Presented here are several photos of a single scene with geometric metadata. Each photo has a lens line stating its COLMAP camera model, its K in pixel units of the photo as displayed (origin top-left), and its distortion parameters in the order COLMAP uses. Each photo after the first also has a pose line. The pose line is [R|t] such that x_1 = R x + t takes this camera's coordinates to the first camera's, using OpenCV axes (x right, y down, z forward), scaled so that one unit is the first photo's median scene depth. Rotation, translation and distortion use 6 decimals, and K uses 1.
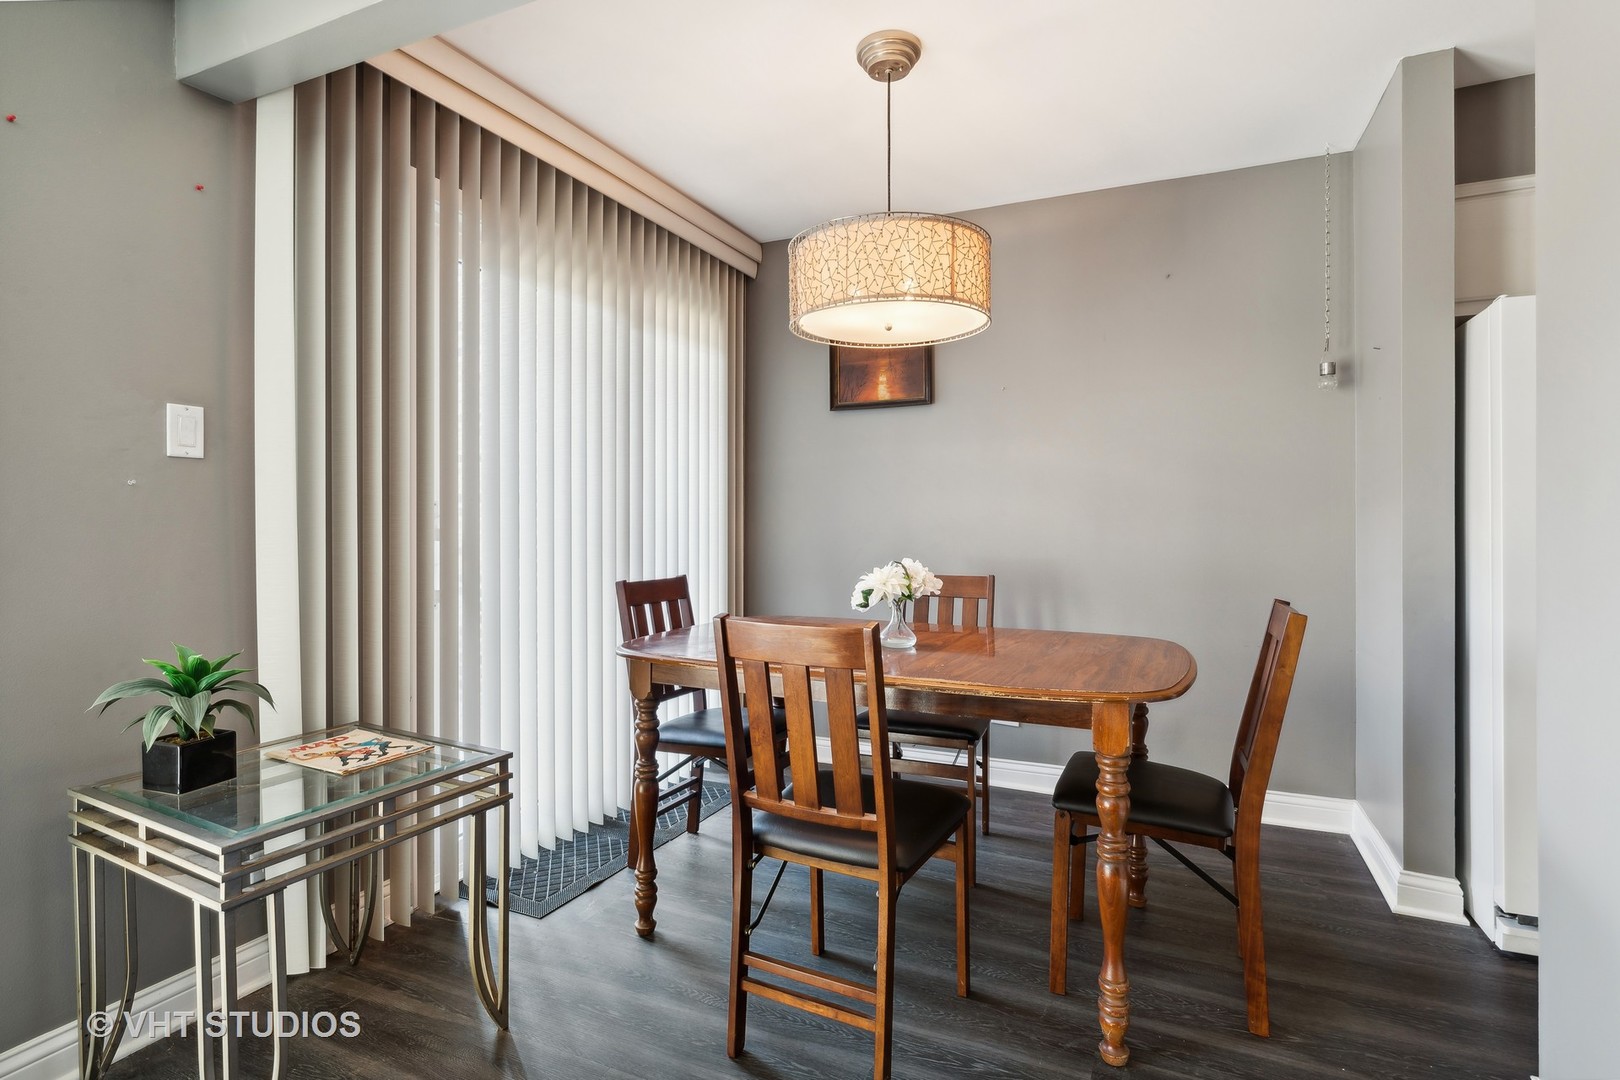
lens RADIAL K [[800.8, 0, 815.0], [0, 800.8, 519.3], [0, 0, 1]] dist [-0.001432, -0.000279]
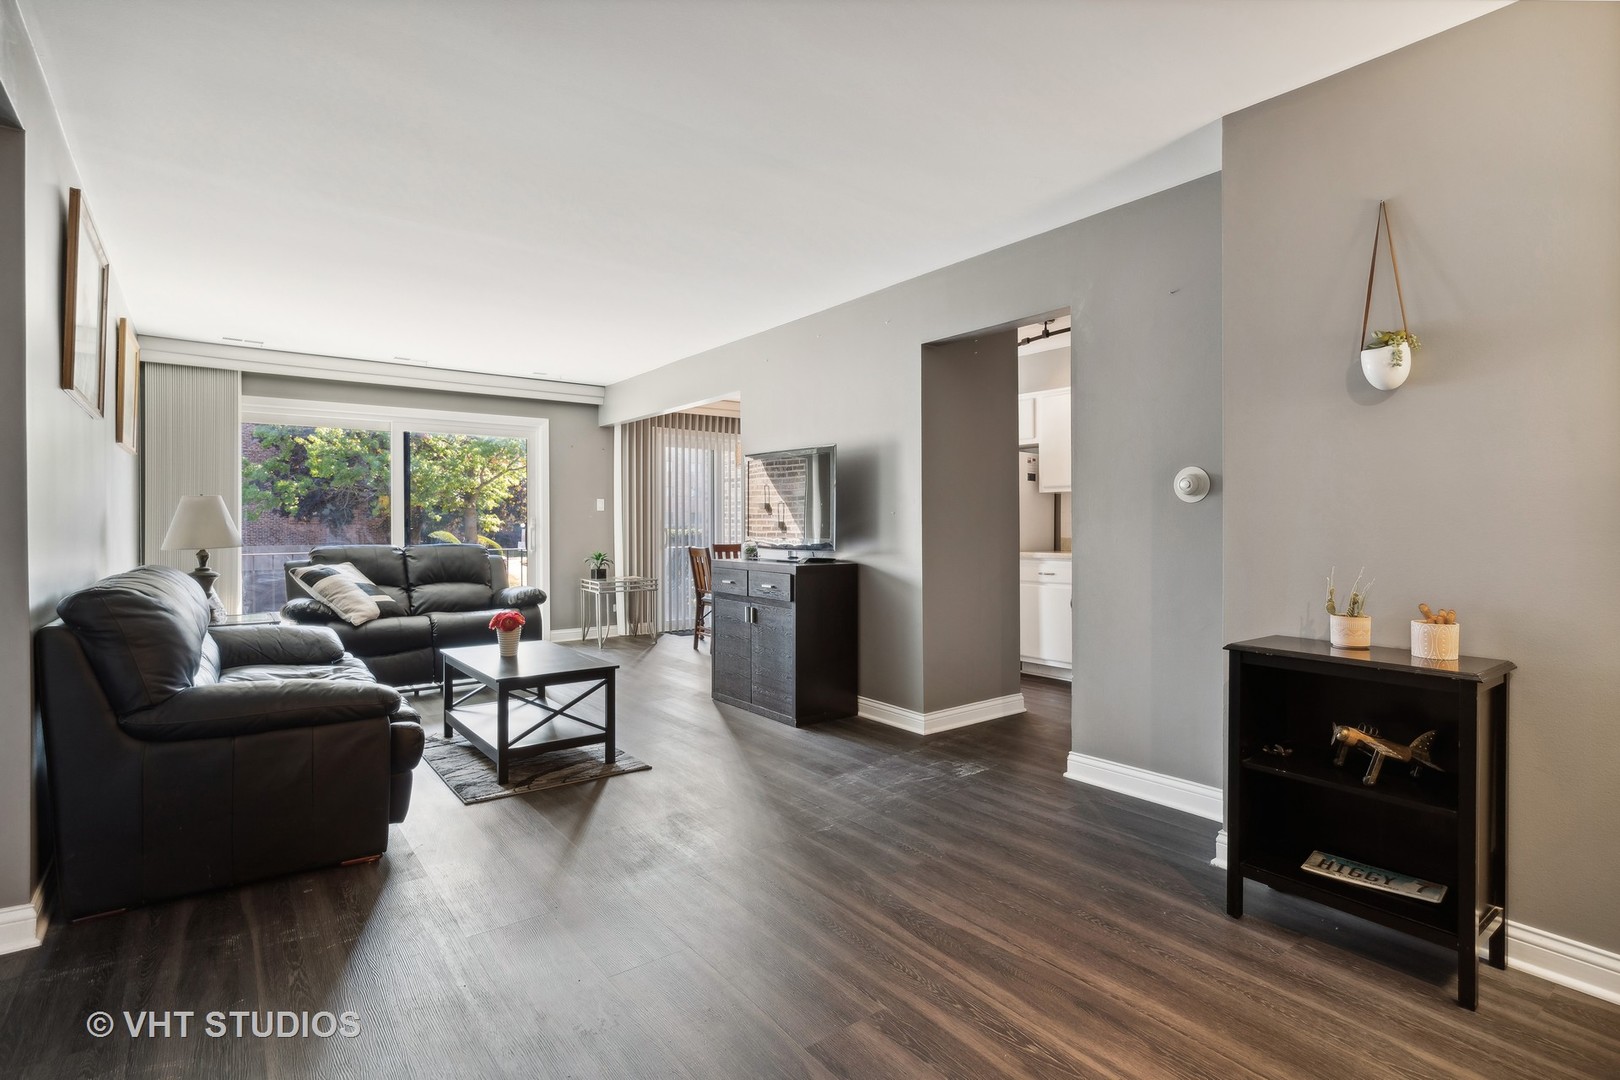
lens RADIAL K [[779.3, 0, 815.5], [0, 779.3, 520.4], [0, 0, 1]] dist [0.000107, 0.000080]
pose [[0.884903, -0.003893, -0.465759, 1.887951], [0.003503, 0.999992, -0.001703, -0.012072], [0.465762, -0.000124, 0.884910, -1.881338]]
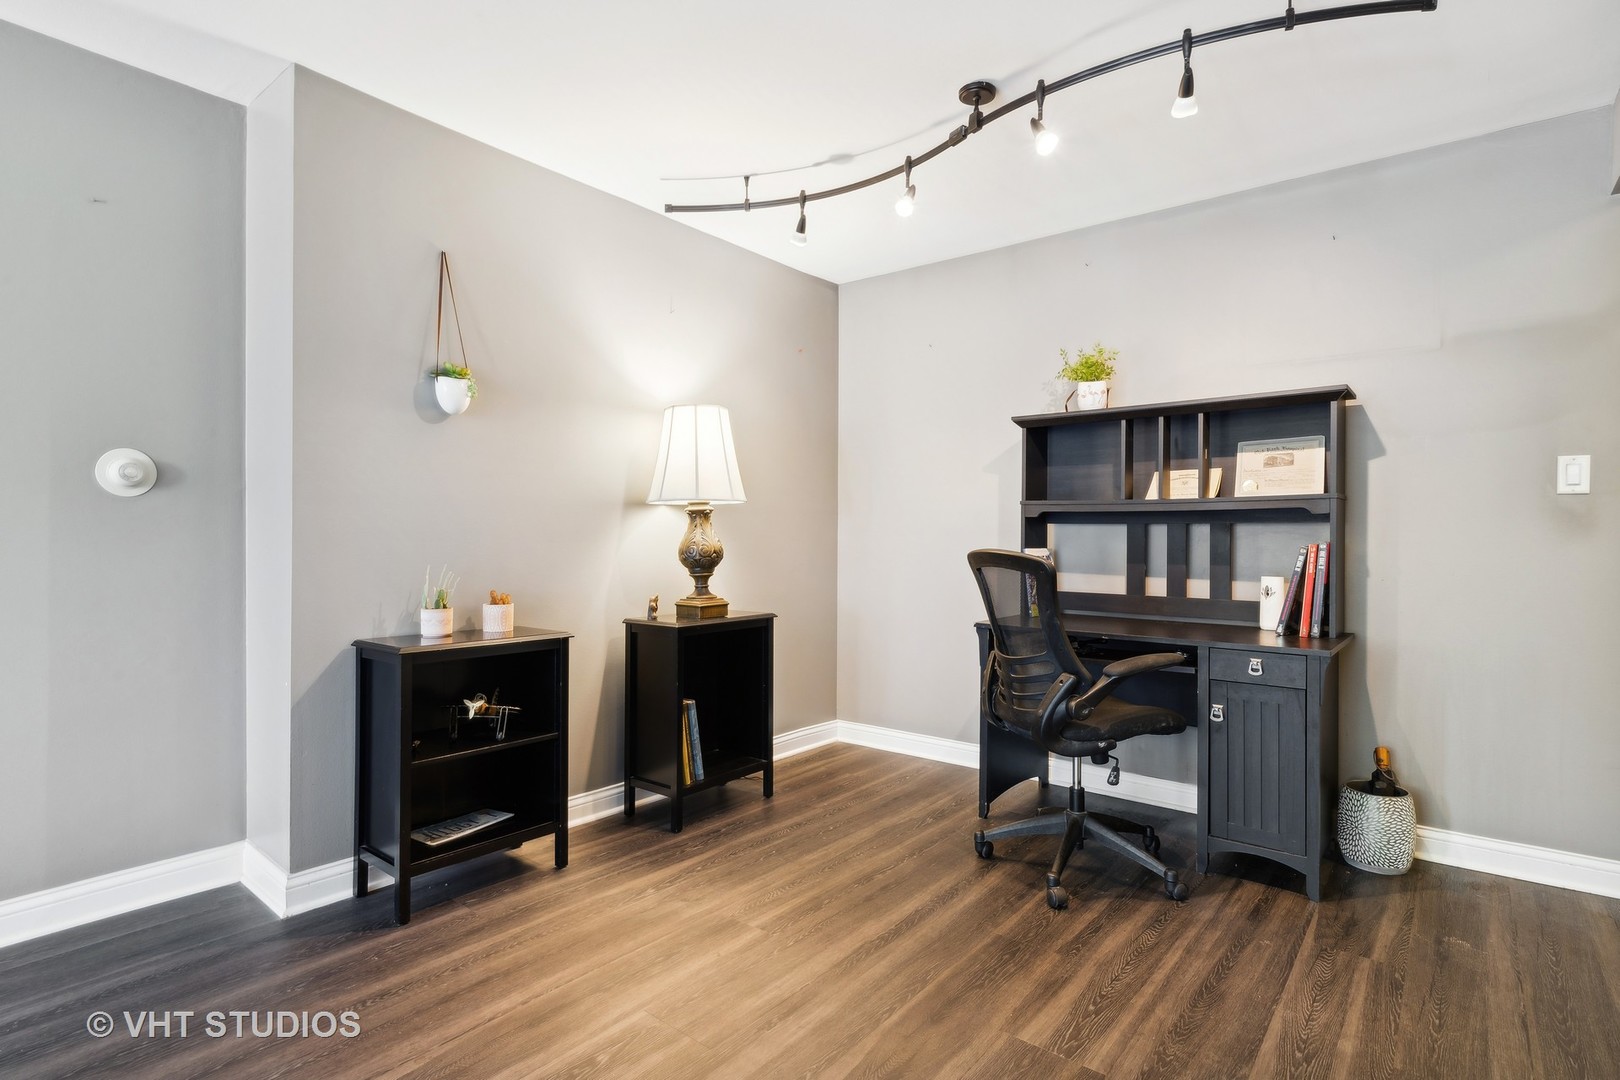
lens RADIAL K [[814.4, 0, 810.0], [0, 814.4, 540.0], [0, 0, 1]] dist [-0.001503, -0.000271]
pose [[0.243531, -0.003792, 0.969886, 0.989255], [-0.008526, 0.999945, 0.006051, -0.001111], [-0.969856, -0.009742, 0.243485, -1.479393]]
